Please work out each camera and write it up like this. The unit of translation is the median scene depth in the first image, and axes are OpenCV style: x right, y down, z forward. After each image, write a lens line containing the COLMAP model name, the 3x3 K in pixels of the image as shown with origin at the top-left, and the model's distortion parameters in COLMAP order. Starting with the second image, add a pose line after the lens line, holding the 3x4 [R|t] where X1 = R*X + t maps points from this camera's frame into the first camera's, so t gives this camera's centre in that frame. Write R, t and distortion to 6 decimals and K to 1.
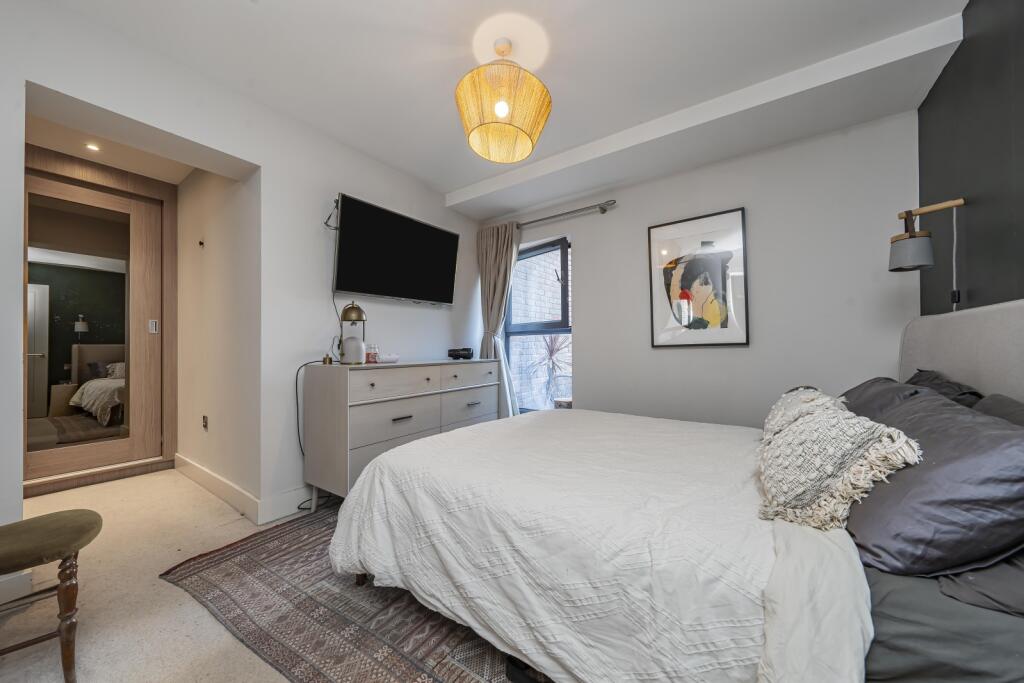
lens RADIAL K [[357.1, 0, 510.0], [0, 357.1, 344.7], [0, 0, 1]] dist [-0.001605, 0.000025]
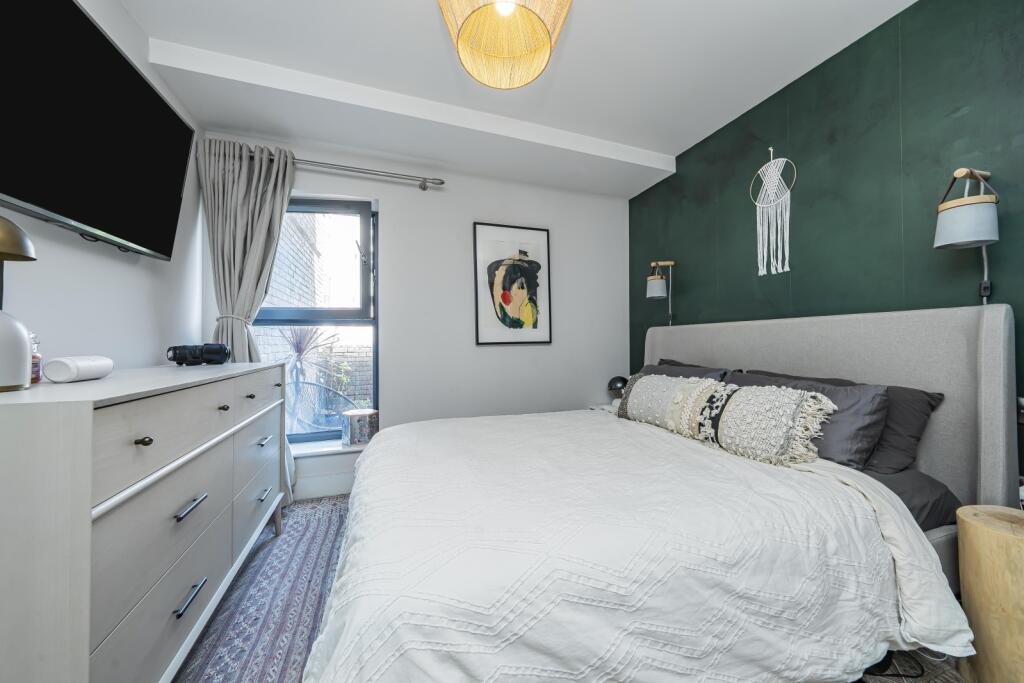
lens RADIAL K [[357.1, 0, 515.1], [0, 357.1, 338.2], [0, 0, 1]] dist [-0.001605, 0.000025]
pose [[0.567239, 0.020259, 0.823304, -0.381298], [-0.011309, 0.999795, -0.016811, 0.005187], [-0.823476, 0.000225, 0.567351, 0.387617]]
